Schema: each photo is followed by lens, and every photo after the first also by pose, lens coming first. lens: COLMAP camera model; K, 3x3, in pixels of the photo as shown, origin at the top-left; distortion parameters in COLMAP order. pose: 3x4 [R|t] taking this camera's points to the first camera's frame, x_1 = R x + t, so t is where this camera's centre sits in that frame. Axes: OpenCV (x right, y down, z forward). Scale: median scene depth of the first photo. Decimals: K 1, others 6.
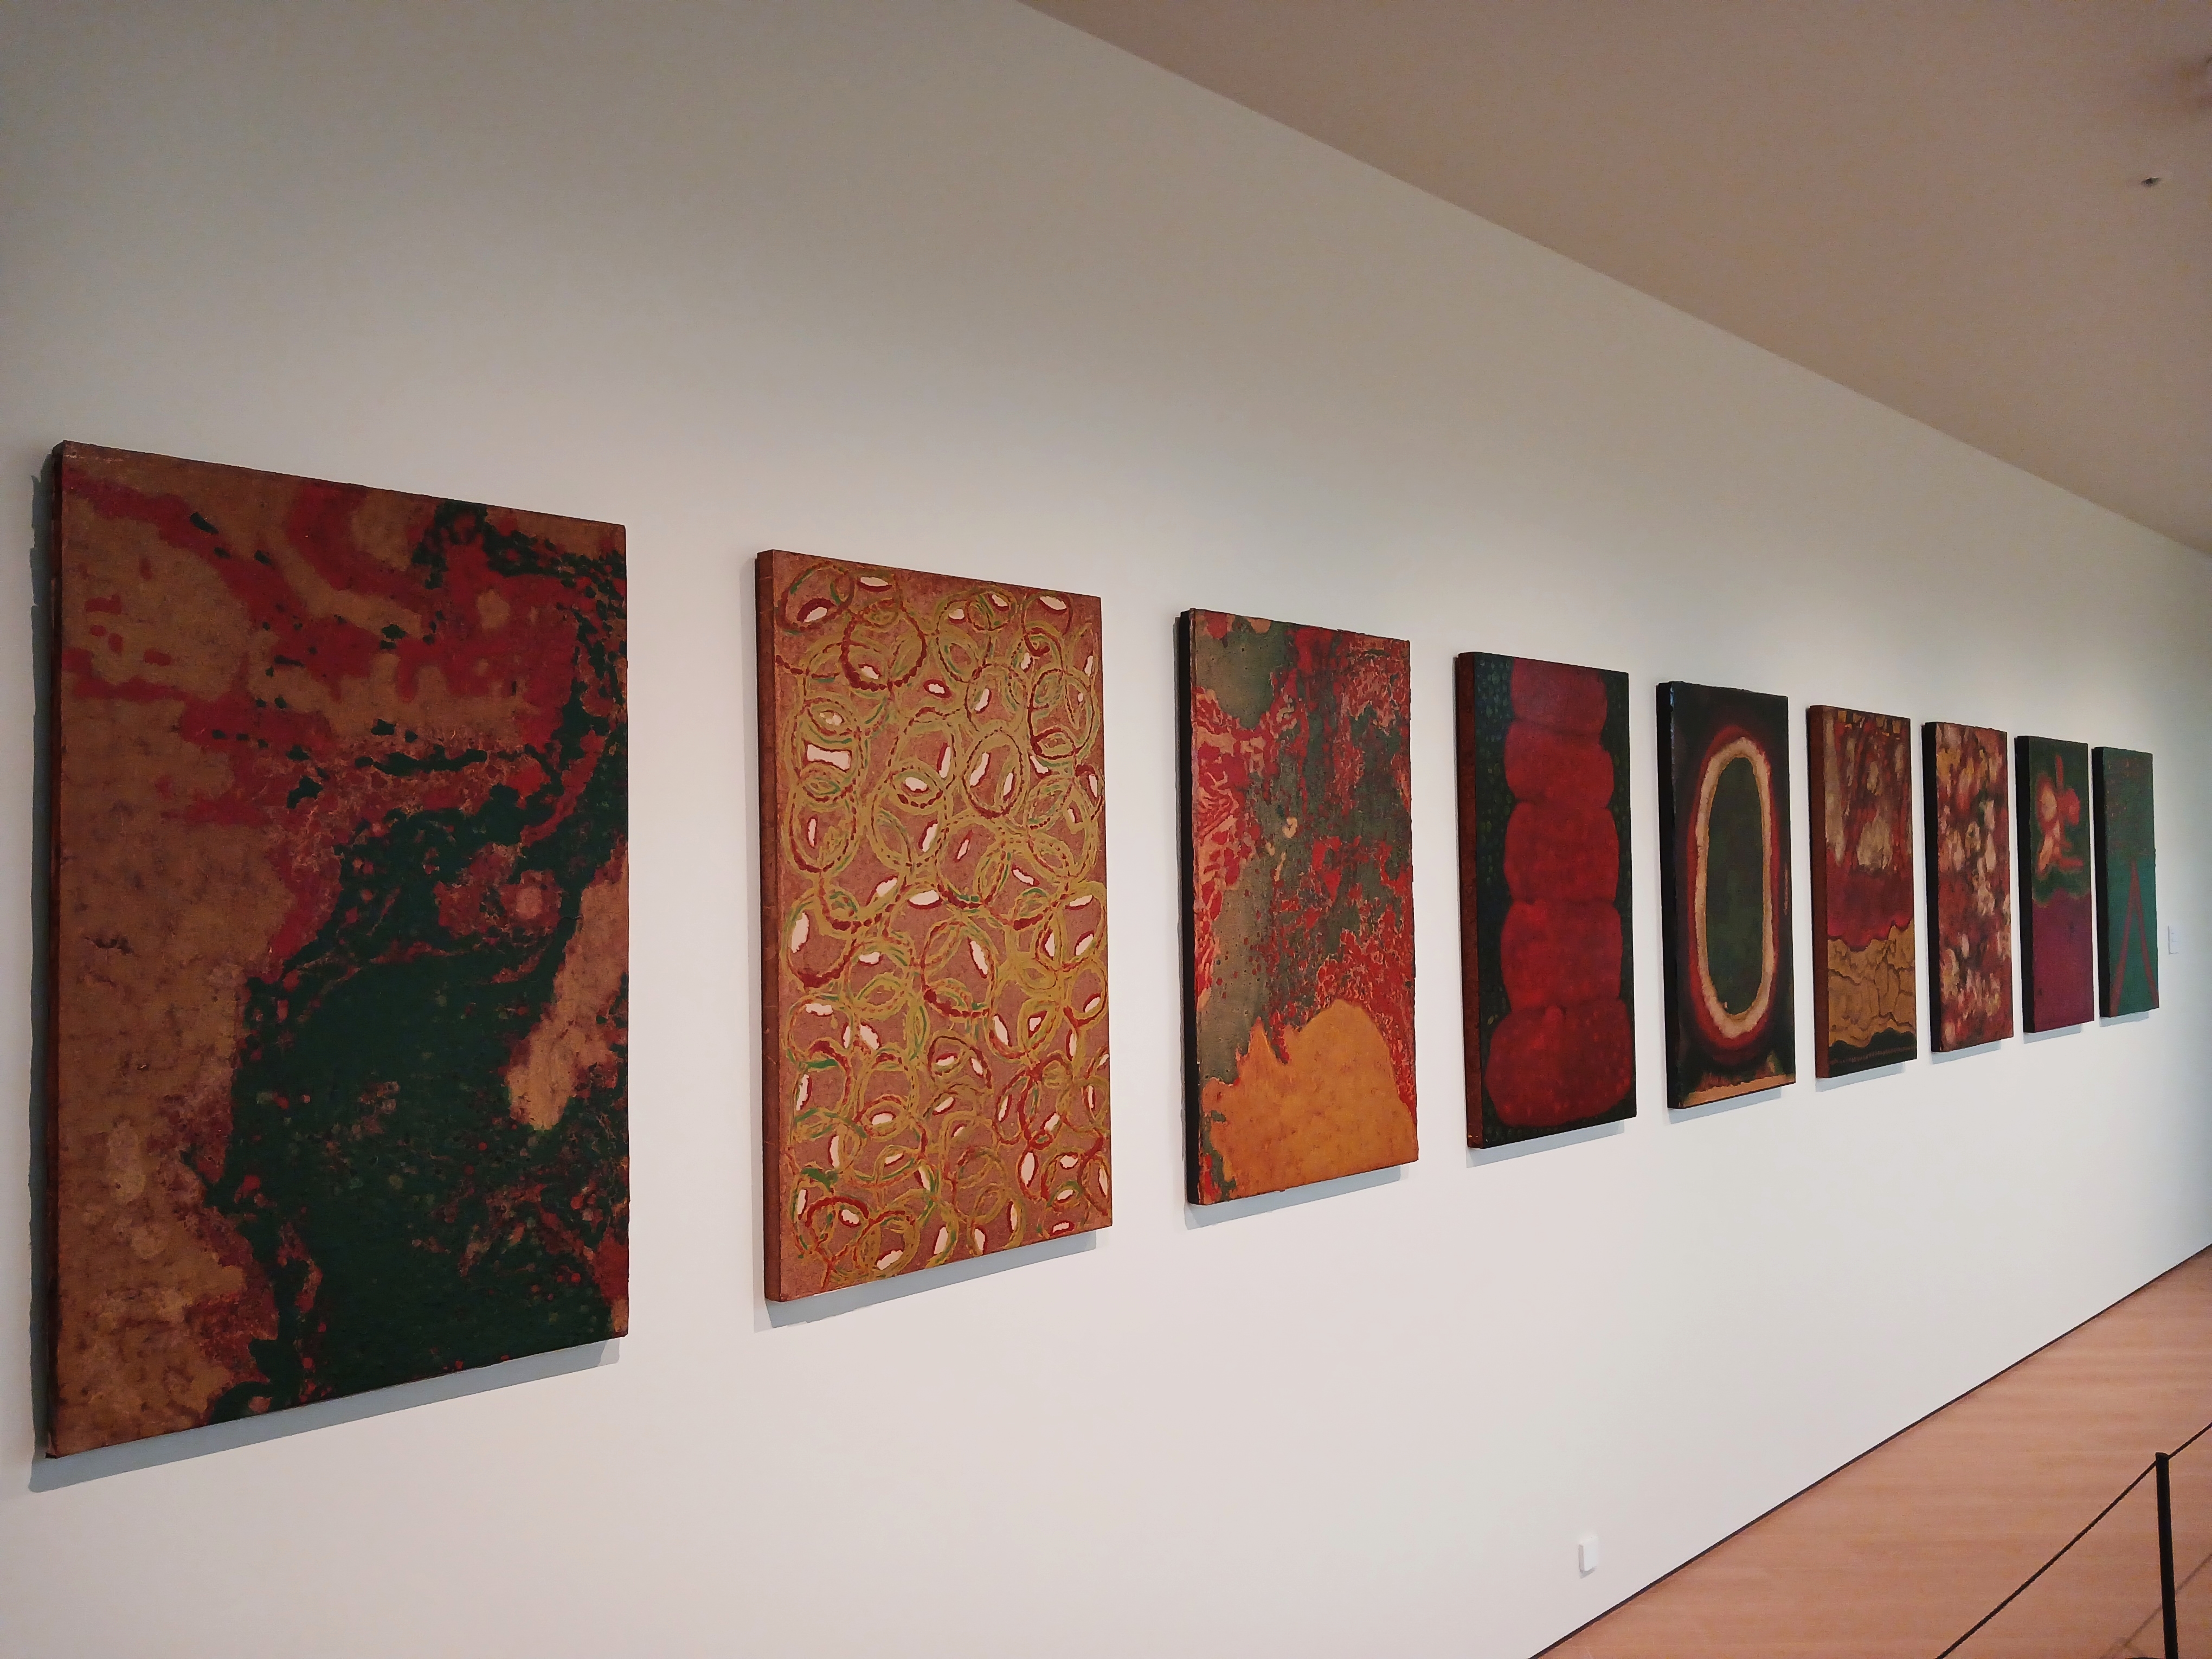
lens RADIAL K [[1721.8, 0, 1106.4], [0, 1721.8, 812.9], [0, 0, 1]] dist [0.040626, -0.040352]
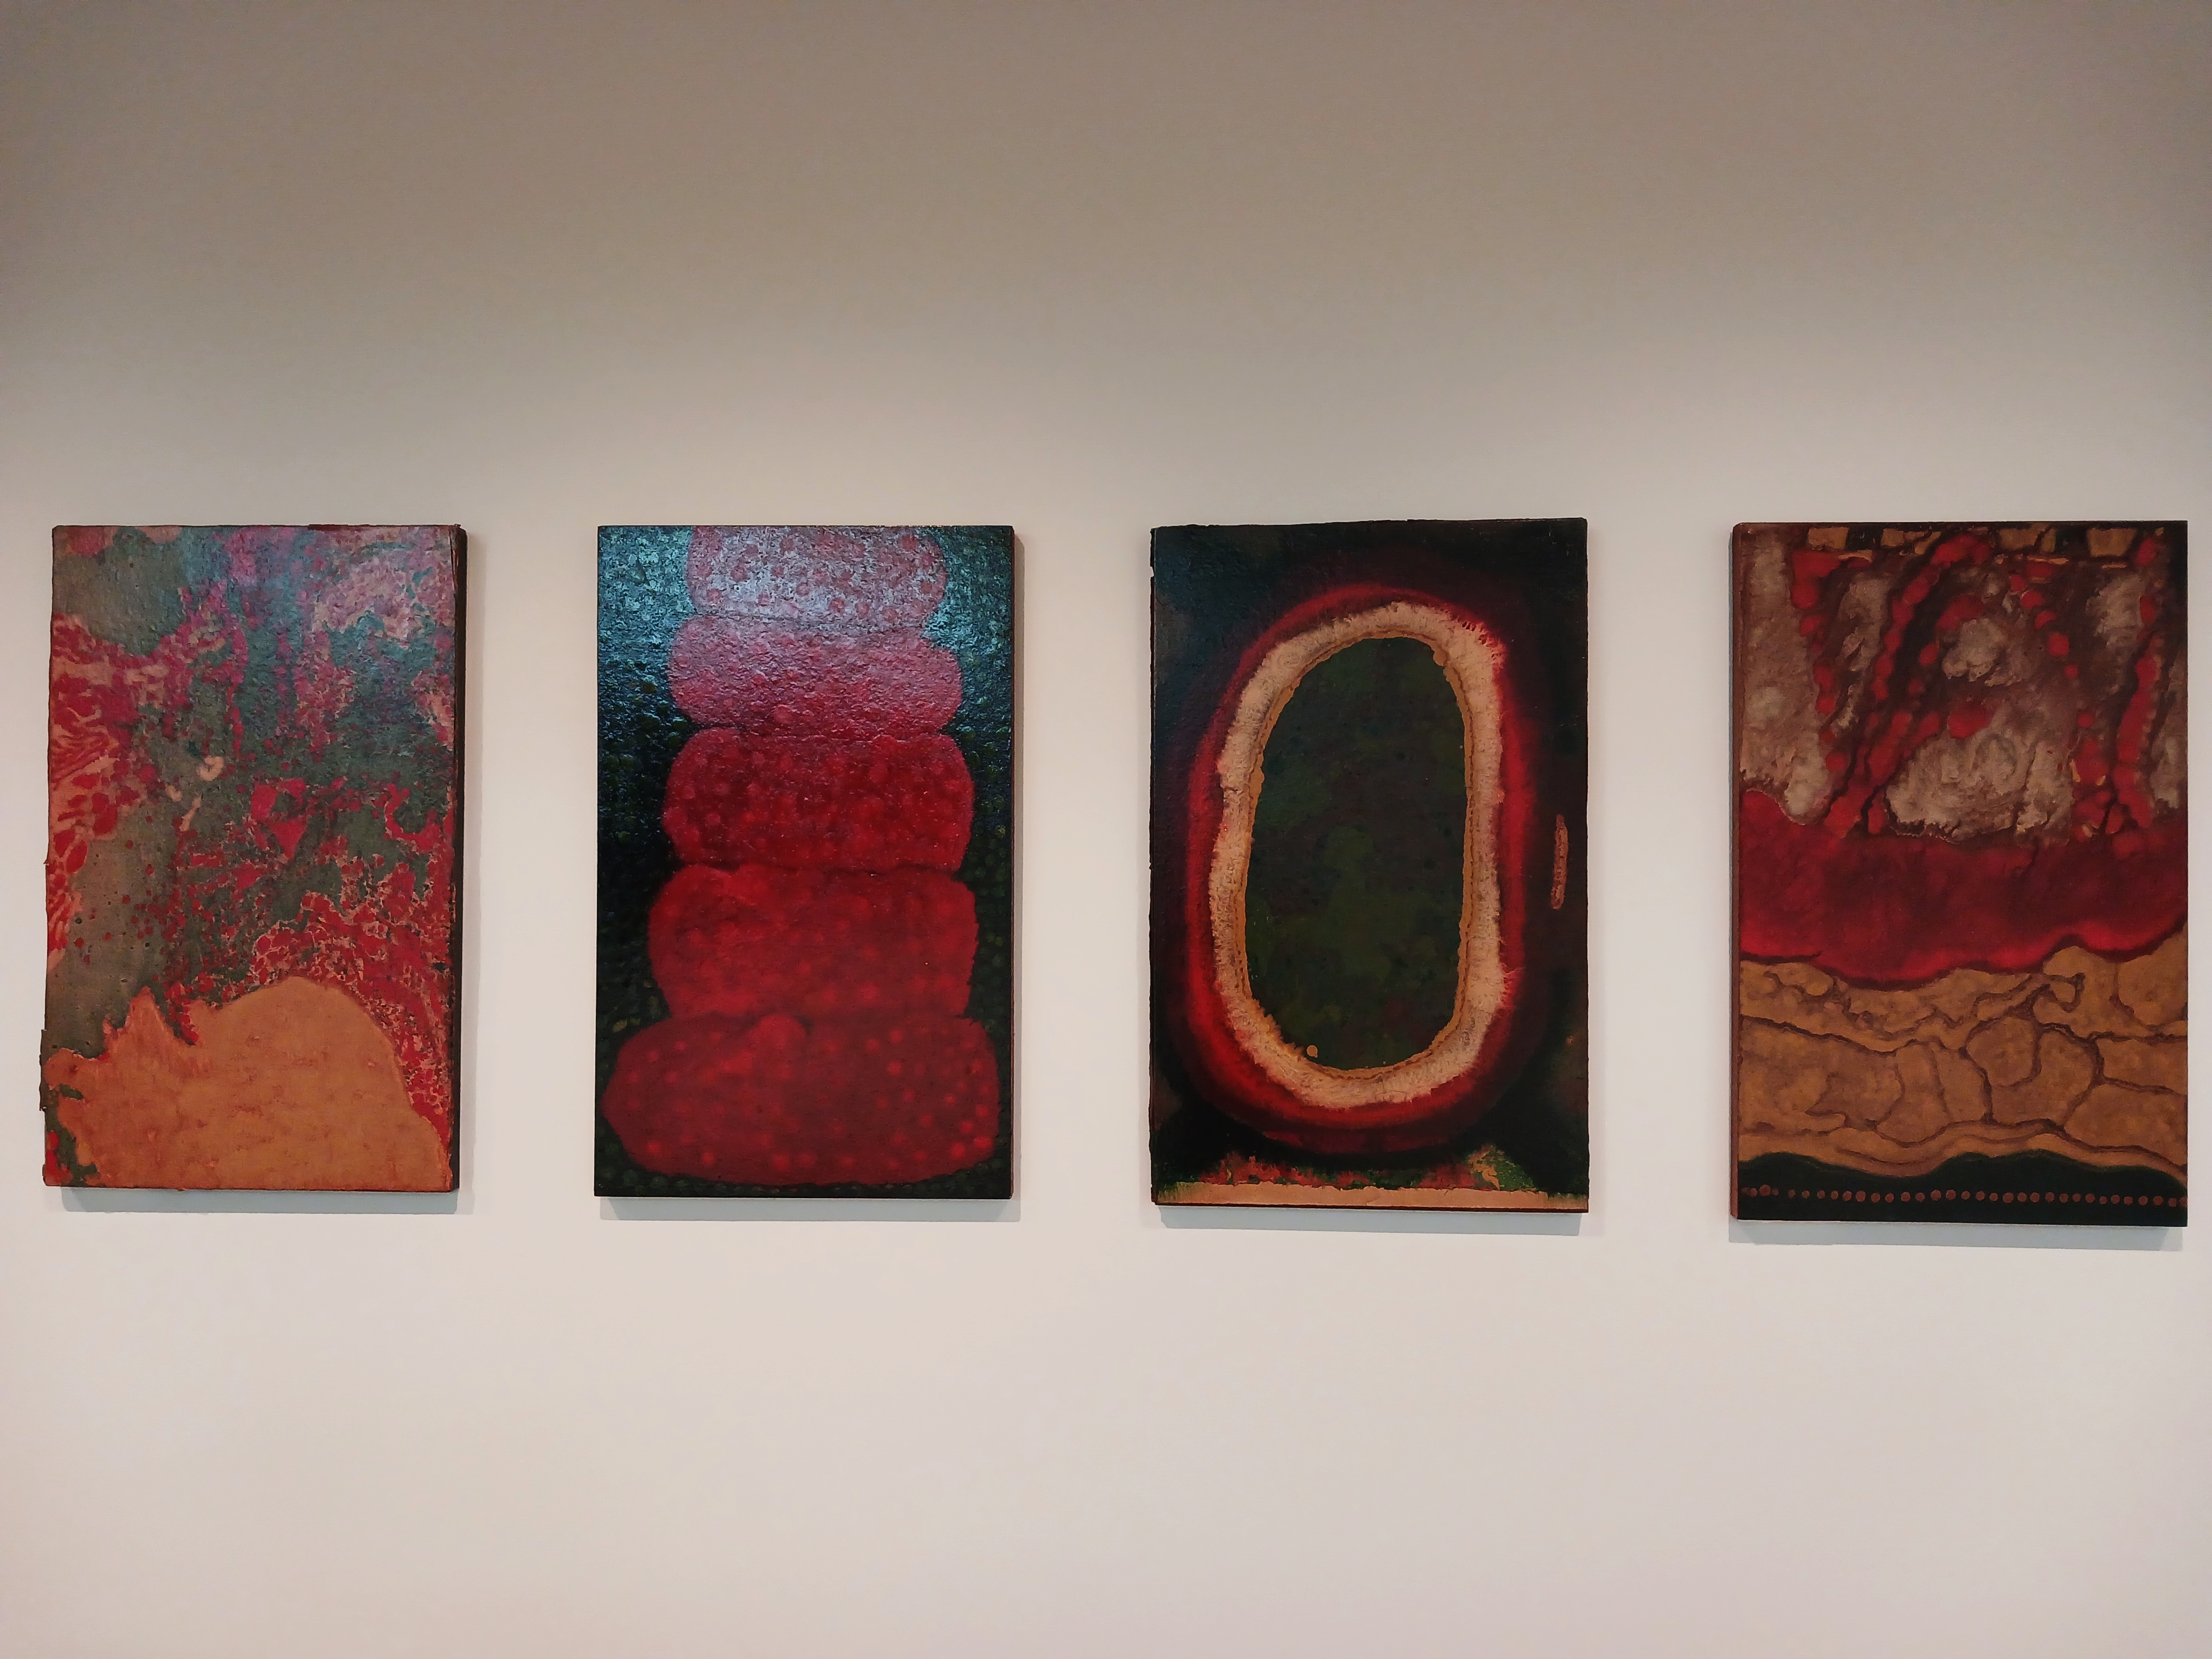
lens RADIAL K [[1721.8, 0, 1106.3], [0, 1721.8, 806.2], [0, 0, 1]] dist [0.040626, -0.040352]
pose [[0.669573, 0.004275, -0.742734, 1.037772], [0.016385, 0.999655, 0.020524, 0.016800], [0.742565, -0.025912, 0.669272, 0.755291]]
